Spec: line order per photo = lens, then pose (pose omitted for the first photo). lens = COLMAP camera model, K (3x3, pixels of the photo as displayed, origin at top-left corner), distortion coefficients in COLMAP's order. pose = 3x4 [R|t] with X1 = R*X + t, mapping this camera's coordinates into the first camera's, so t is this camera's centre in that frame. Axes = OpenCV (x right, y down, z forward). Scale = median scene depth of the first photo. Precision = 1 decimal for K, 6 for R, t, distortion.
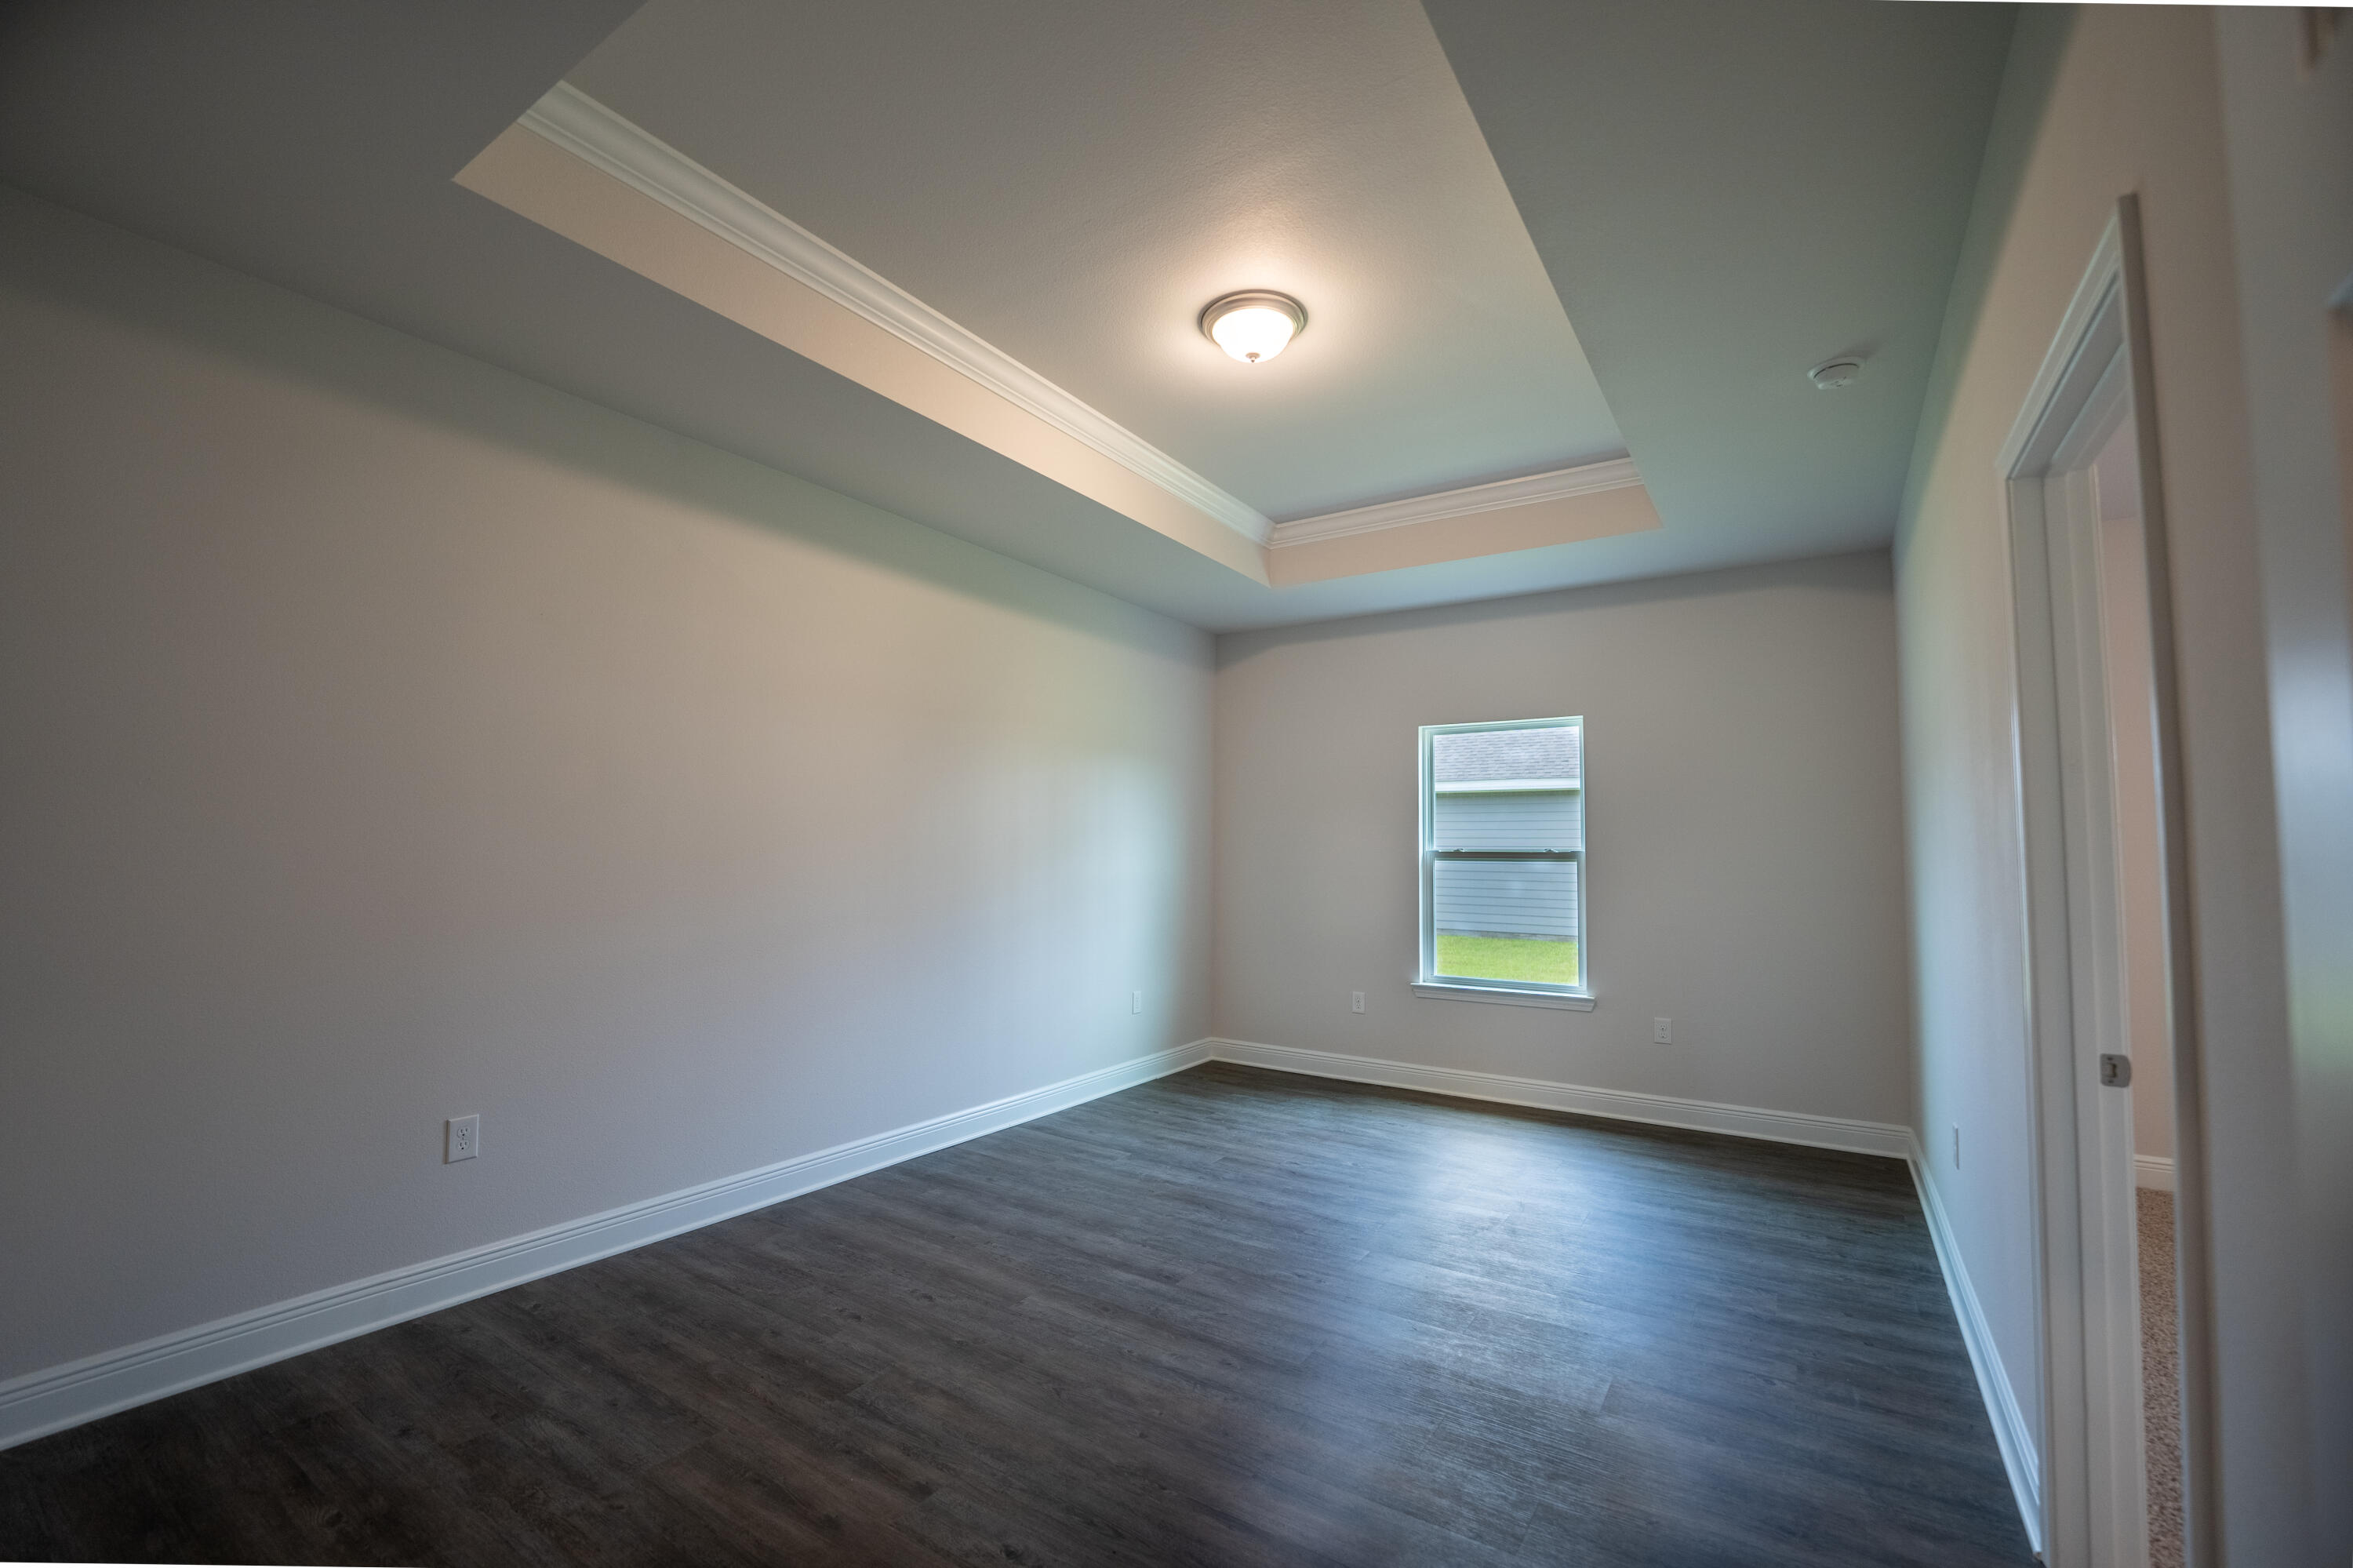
lens RADIAL K [[966.1, 0, 1171.3], [0, 966.1, 785.5], [0, 0, 1]] dist [-0.023636, -0.000077]
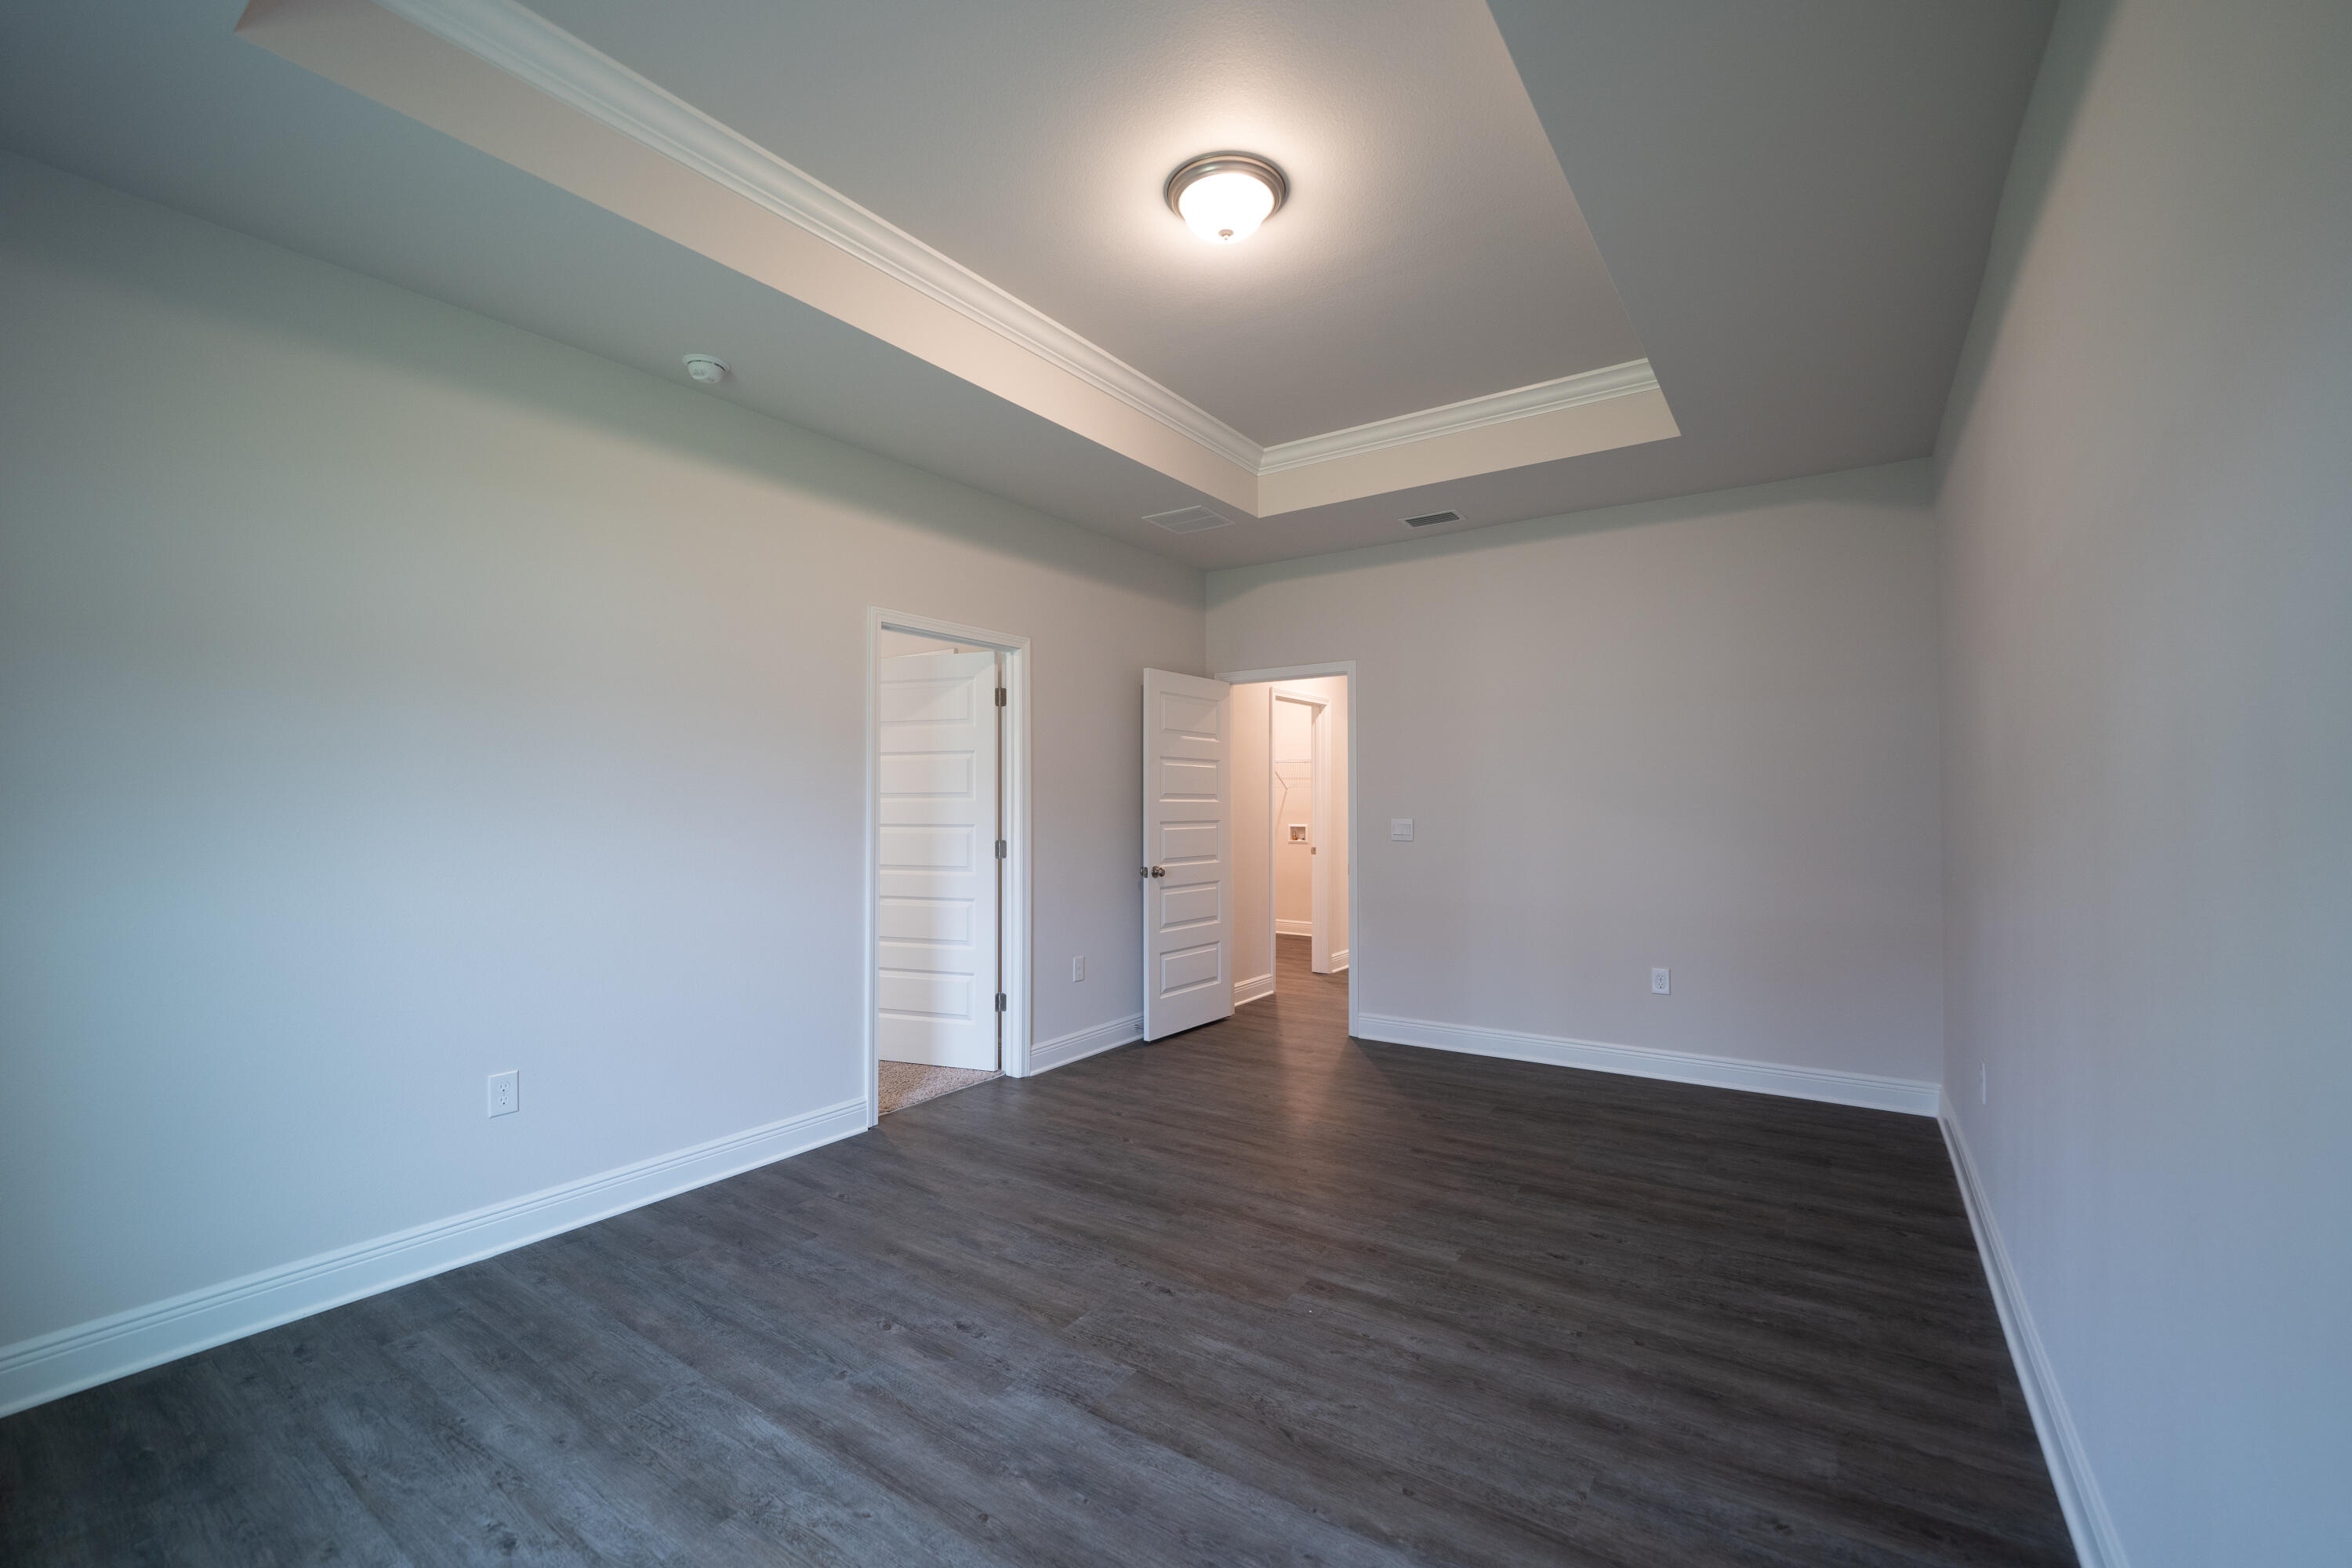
lens RADIAL K [[965.7, 0, 1170.8], [0, 965.7, 785.5], [0, 0, 1]] dist [-0.023636, -0.000077]
pose [[-0.999695, -0.009234, 0.022902, 0.114907], [-0.011207, 0.996094, -0.087583, 0.134210], [-0.022004, -0.087813, -0.995894, 1.888397]]
